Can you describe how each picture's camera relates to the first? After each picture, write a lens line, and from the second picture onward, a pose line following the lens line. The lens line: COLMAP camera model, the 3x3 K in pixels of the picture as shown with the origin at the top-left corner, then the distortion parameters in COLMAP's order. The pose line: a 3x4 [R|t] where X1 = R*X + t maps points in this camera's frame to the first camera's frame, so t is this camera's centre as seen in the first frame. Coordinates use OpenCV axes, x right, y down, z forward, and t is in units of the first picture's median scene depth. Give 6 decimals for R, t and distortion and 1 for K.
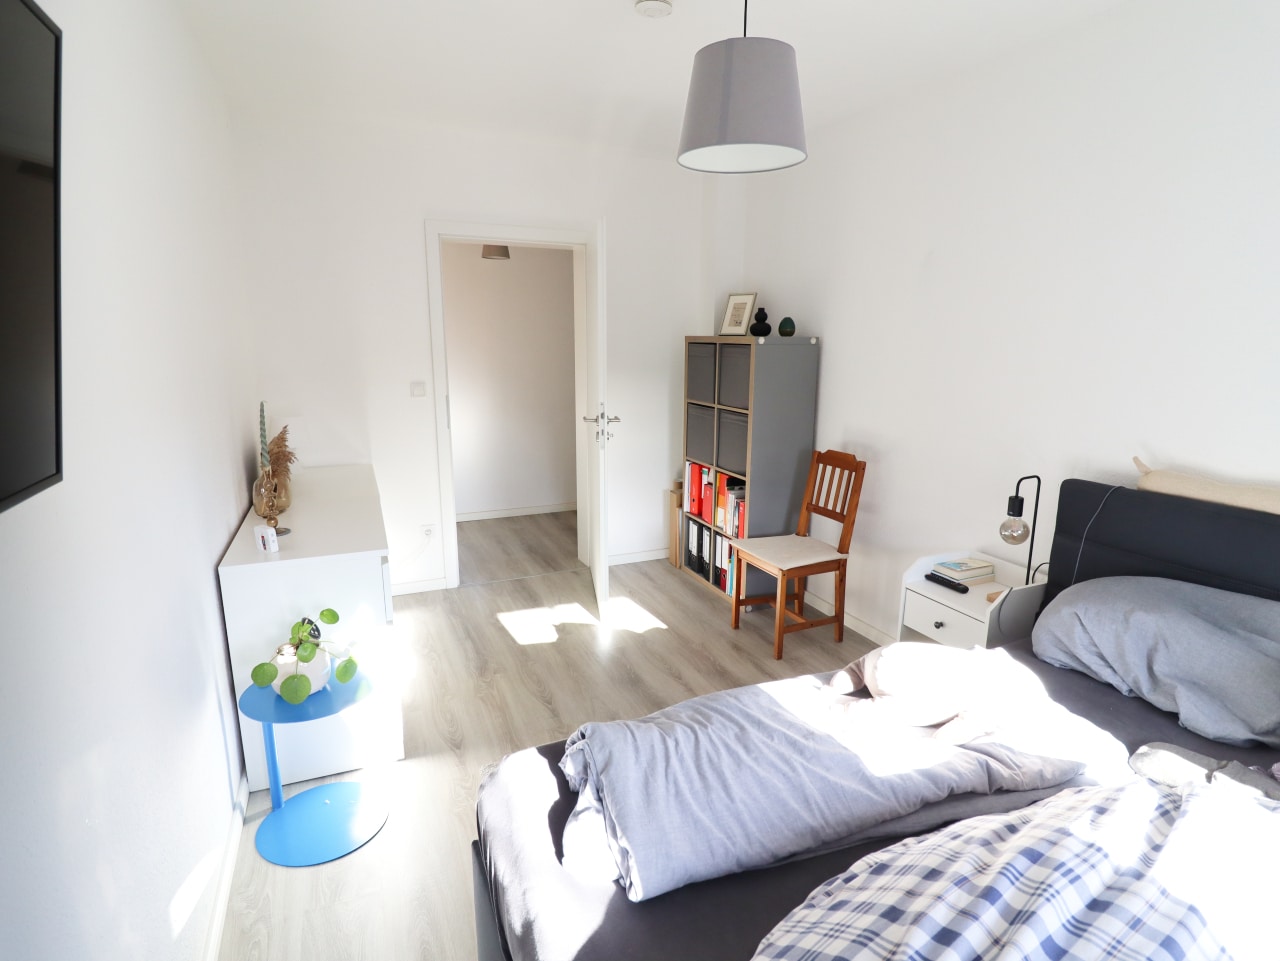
lens RADIAL K [[678.3, 0, 647.8], [0, 678.3, 480.0], [0, 0, 1]] dist [0.001047, -0.000170]
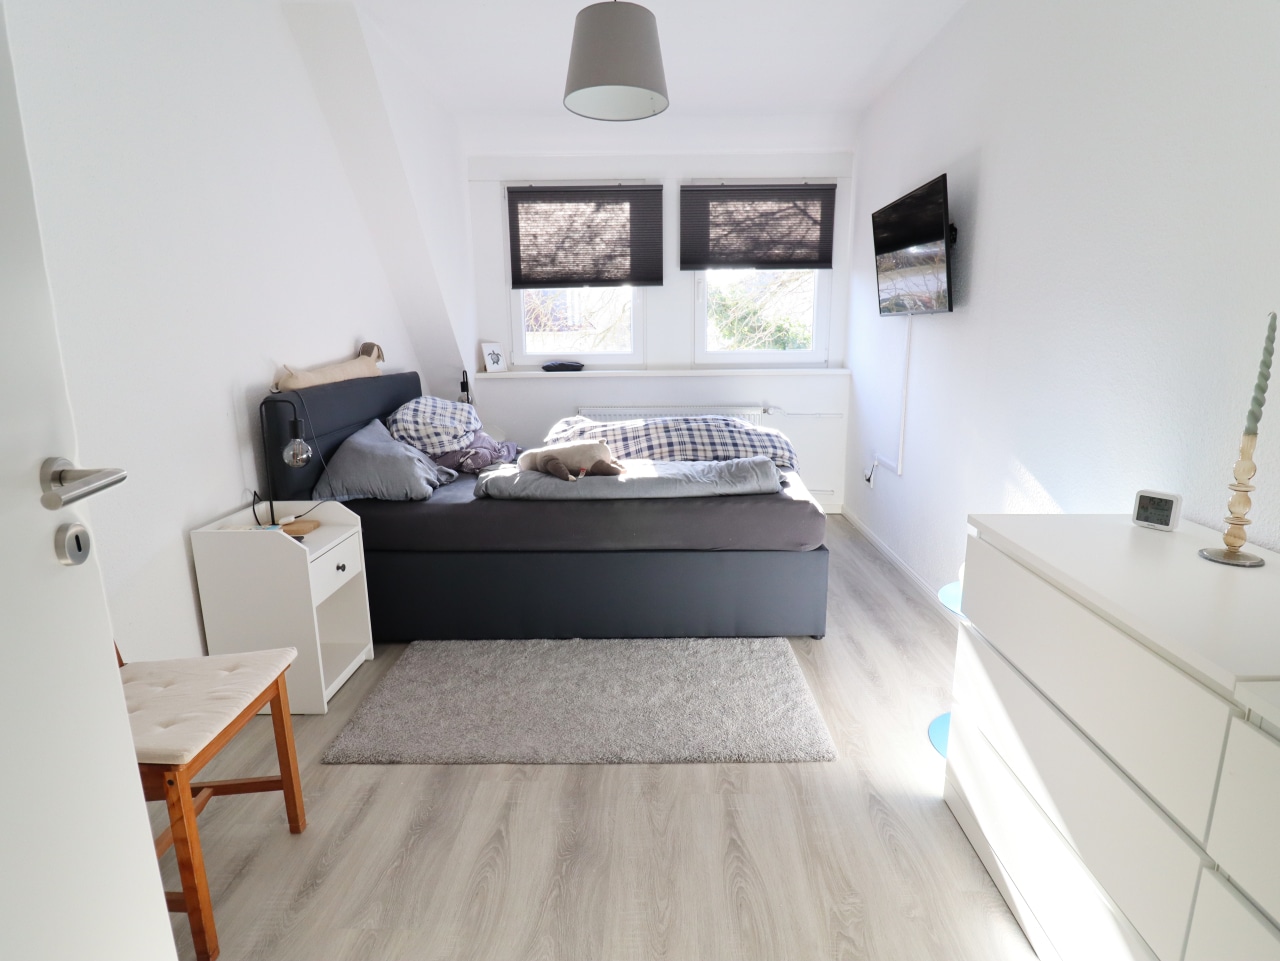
lens RADIAL K [[678.3, 0, 647.8], [0, 678.3, 480.0], [0, 0, 1]] dist [0.001047, -0.000170]
pose [[-0.906002, -0.092746, 0.412987, -0.316728], [0.086342, 0.914688, 0.394831, -0.221167], [-0.414373, 0.393376, -0.820701, 1.505584]]
